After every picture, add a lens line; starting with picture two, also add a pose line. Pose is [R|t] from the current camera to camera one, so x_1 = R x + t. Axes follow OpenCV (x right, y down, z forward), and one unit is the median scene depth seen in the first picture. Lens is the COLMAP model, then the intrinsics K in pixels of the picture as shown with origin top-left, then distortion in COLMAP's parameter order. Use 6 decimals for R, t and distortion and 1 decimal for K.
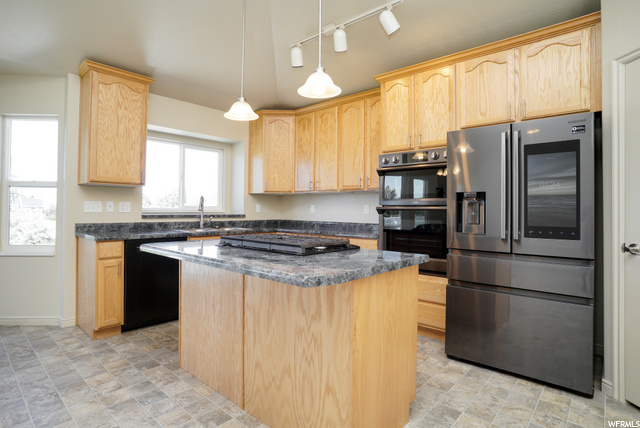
lens RADIAL K [[338.2, 0, 315.5], [0, 338.2, 211.3], [0, 0, 1]] dist [-0.068128, 0.032756]
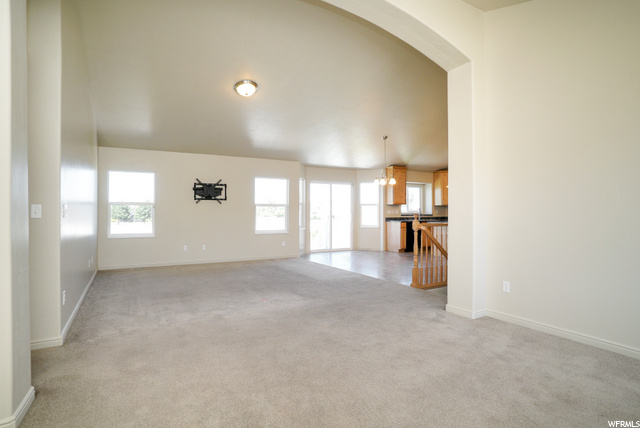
lens RADIAL K [[338.2, 0, 315.5], [0, 338.2, 211.3], [0, 0, 1]] dist [-0.068128, 0.032756]
pose [[0.949408, -0.011480, -0.313836, -0.357593], [0.009128, 0.999918, -0.008963, 0.002685], [0.313913, 0.005644, 0.949435, -2.140900]]
